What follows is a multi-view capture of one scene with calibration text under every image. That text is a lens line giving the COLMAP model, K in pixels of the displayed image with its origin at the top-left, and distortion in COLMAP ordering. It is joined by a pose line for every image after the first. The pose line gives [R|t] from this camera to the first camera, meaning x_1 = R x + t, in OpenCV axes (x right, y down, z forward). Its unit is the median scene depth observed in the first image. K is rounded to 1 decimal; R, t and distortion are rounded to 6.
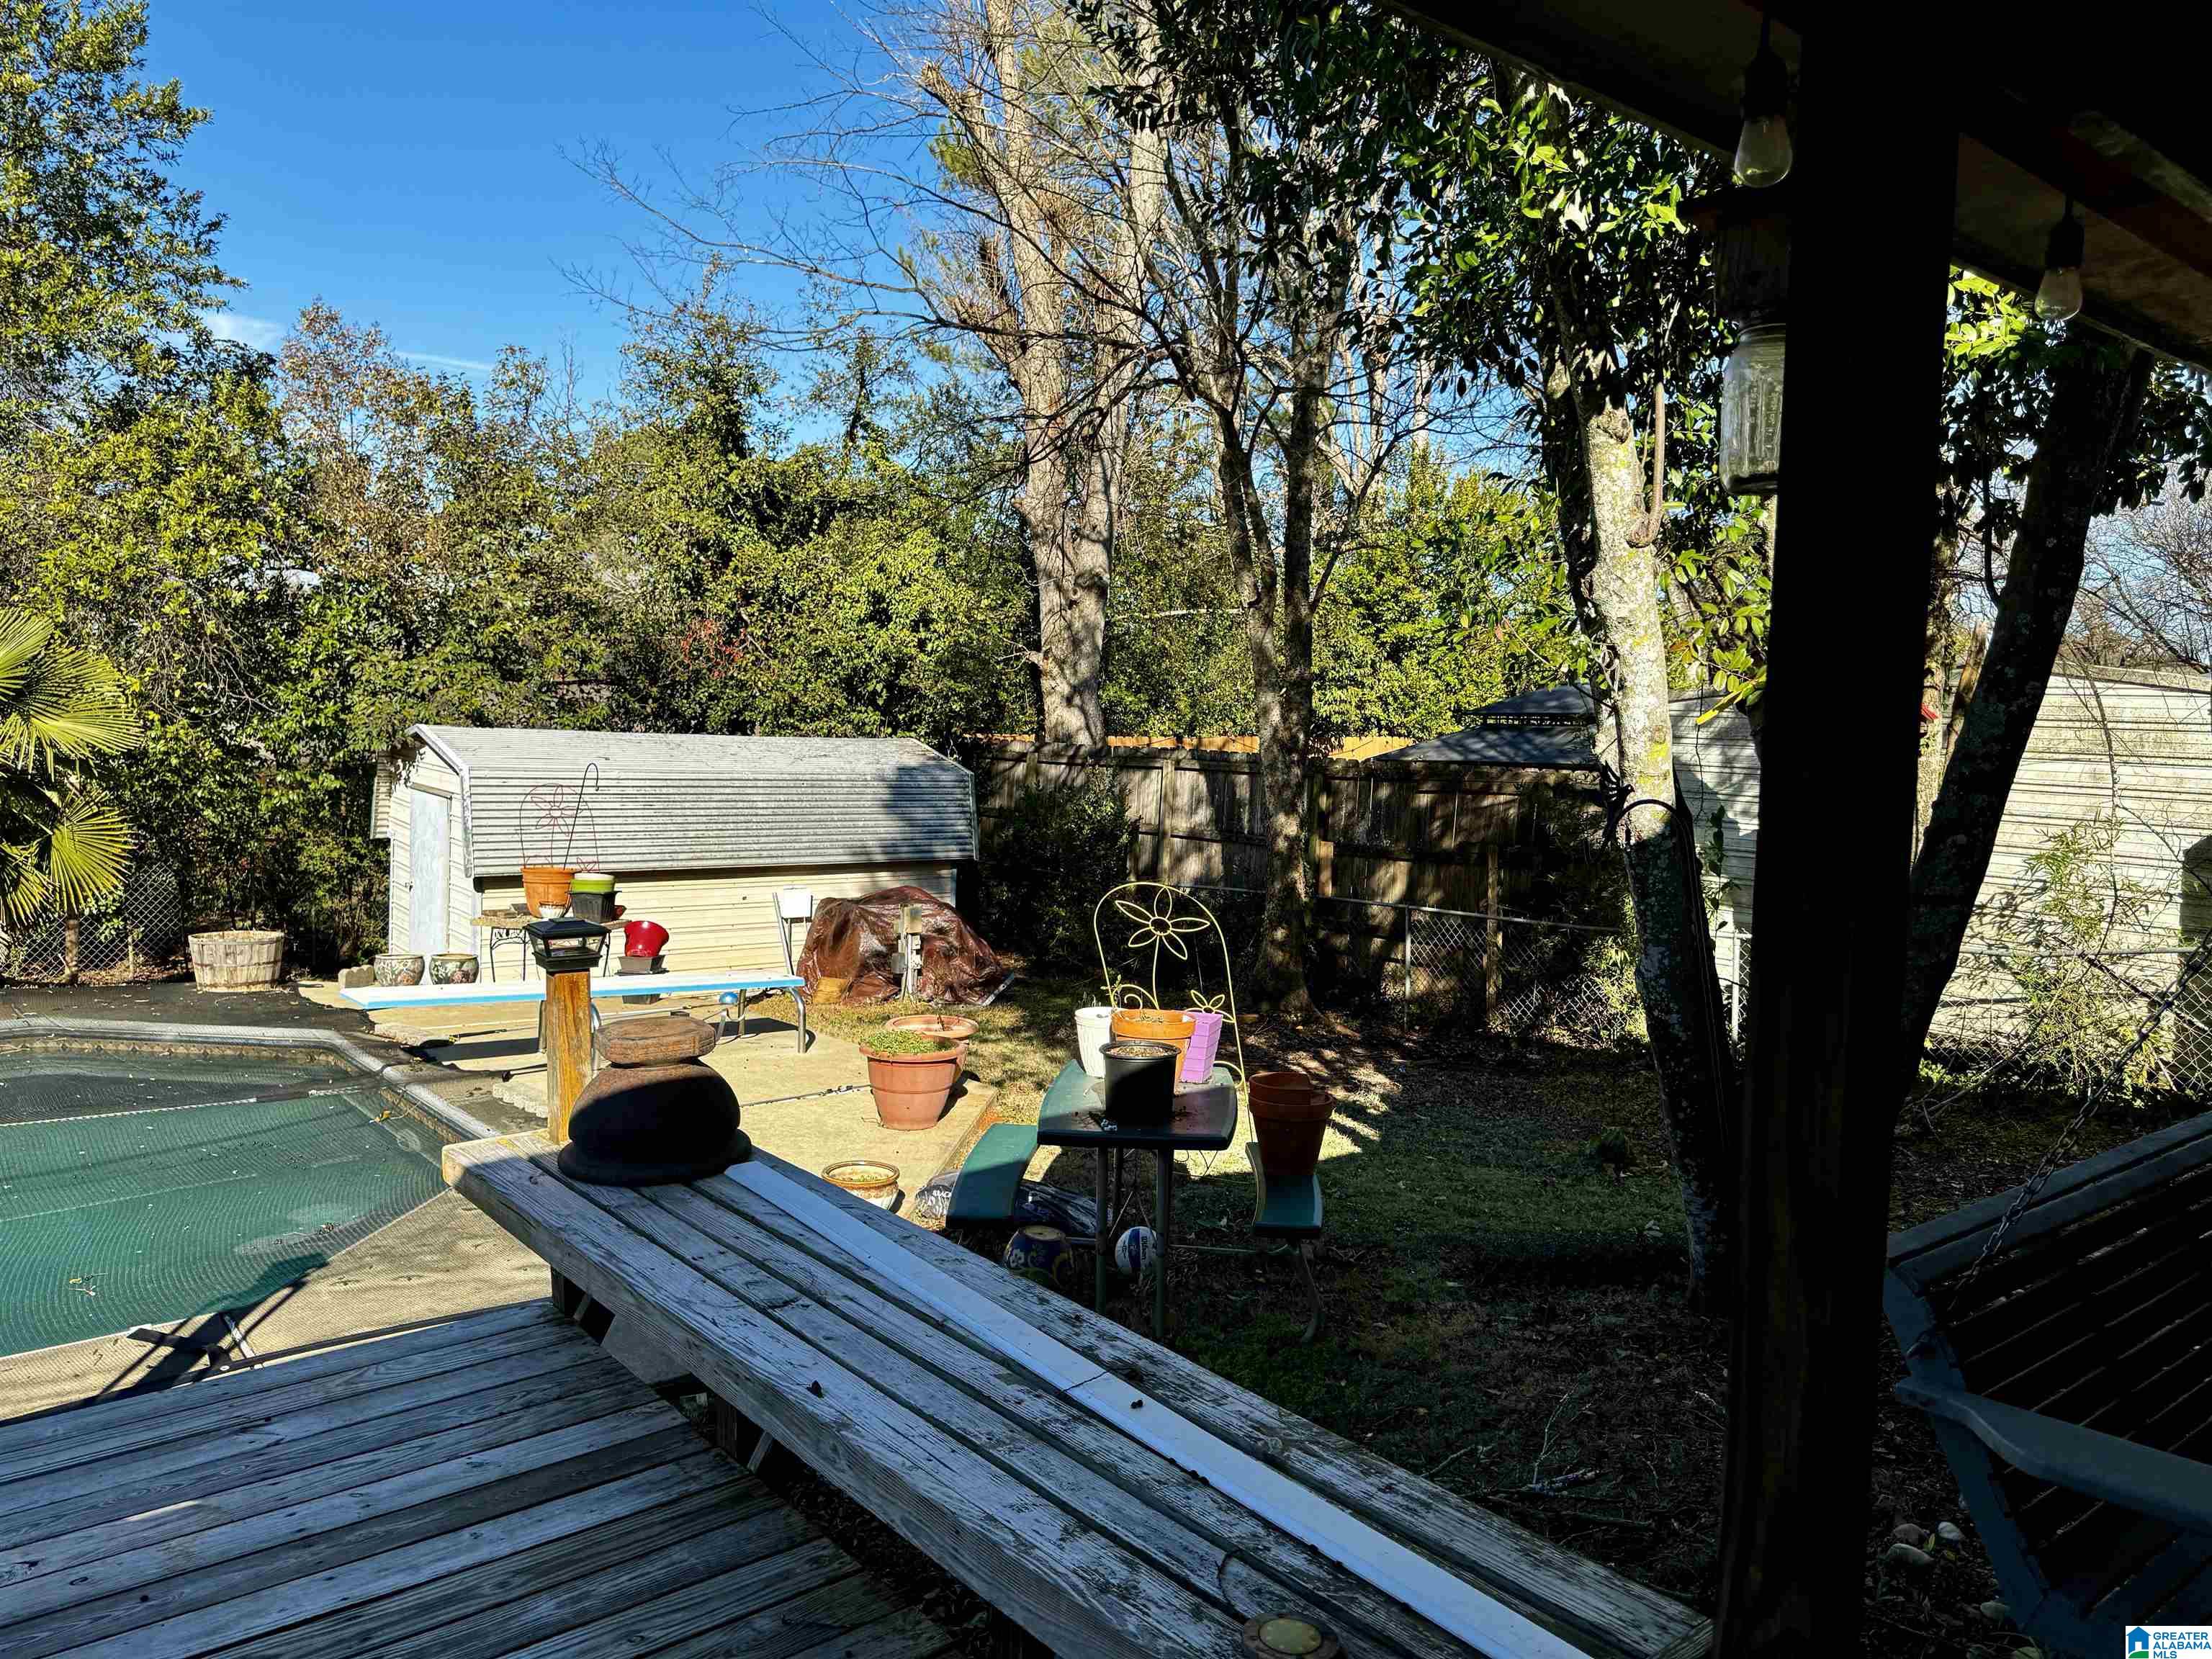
lens RADIAL K [[1572.5, 0, 1104.7], [0, 1572.5, 840.2], [0, 0, 1]] dist [0.025118, -0.023421]
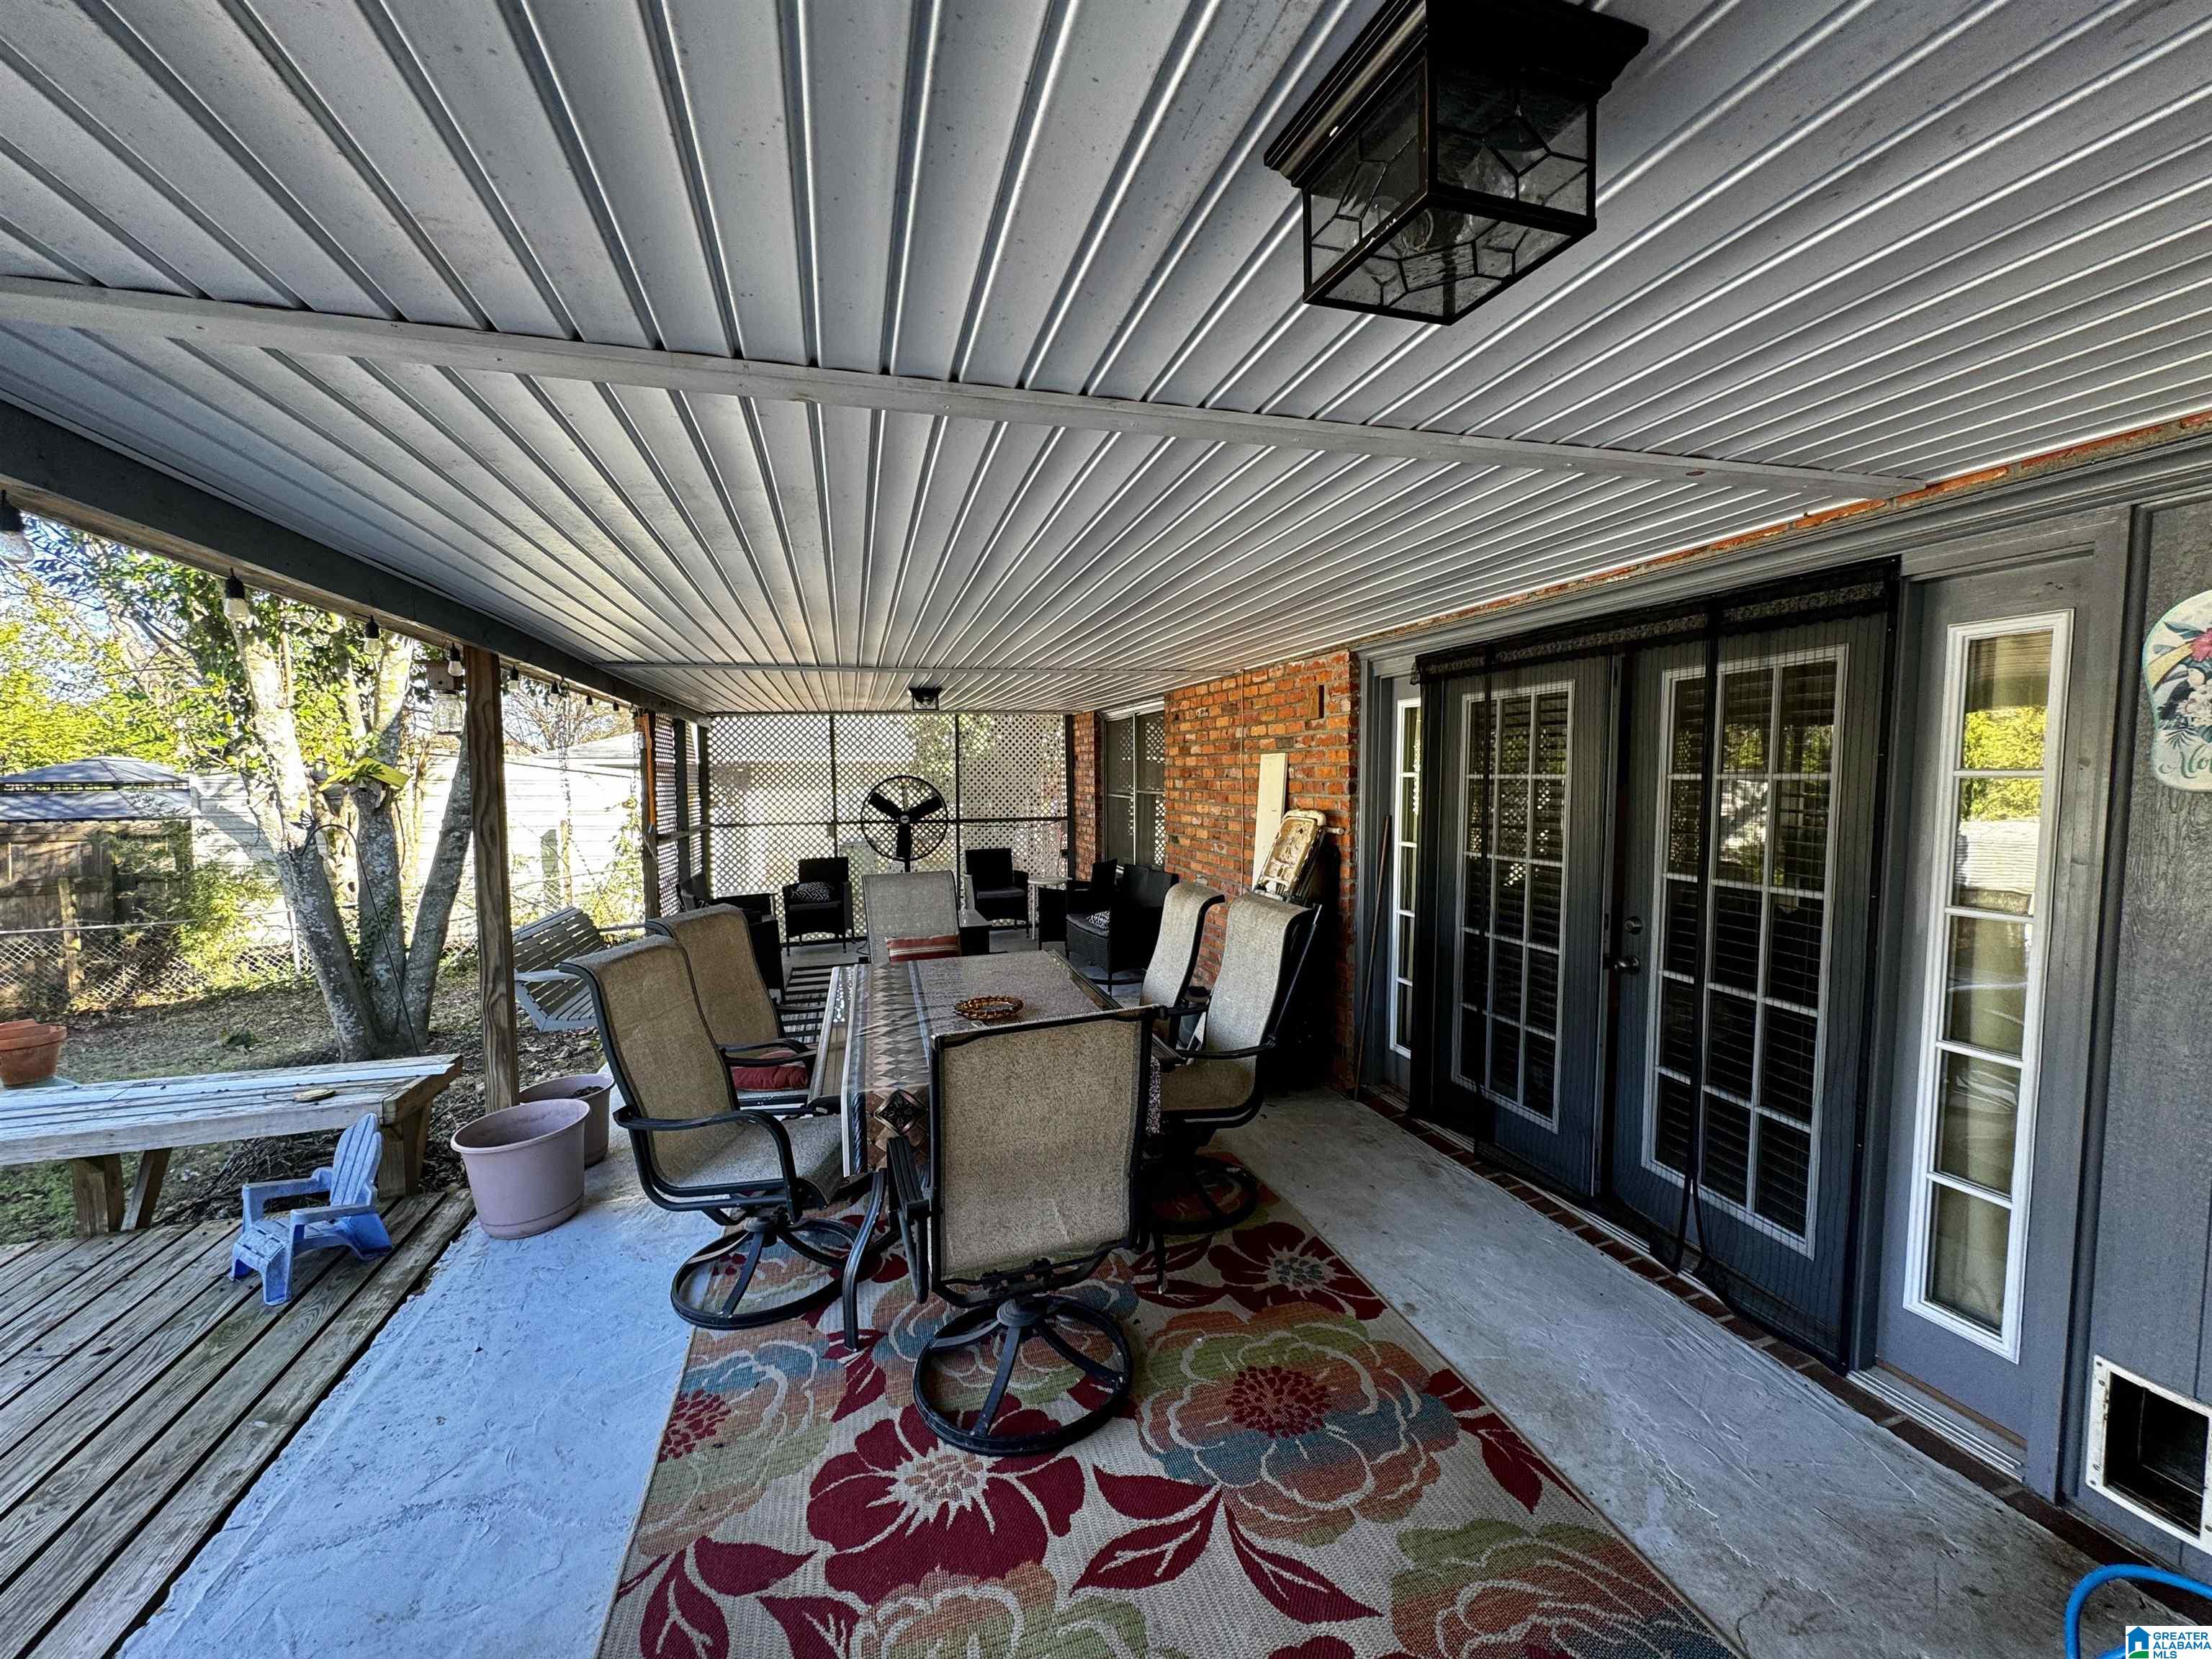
lens RADIAL K [[882.1, 0, 1105.7], [0, 882.1, 829.1], [0, 0, 1]] dist [0.000561, 0.000214]
pose [[0.378370, -0.077693, 0.922388, -0.134506], [0.090701, 0.994788, 0.046585, 0.007999], [-0.921200, 0.066035, 0.383445, -0.177588]]
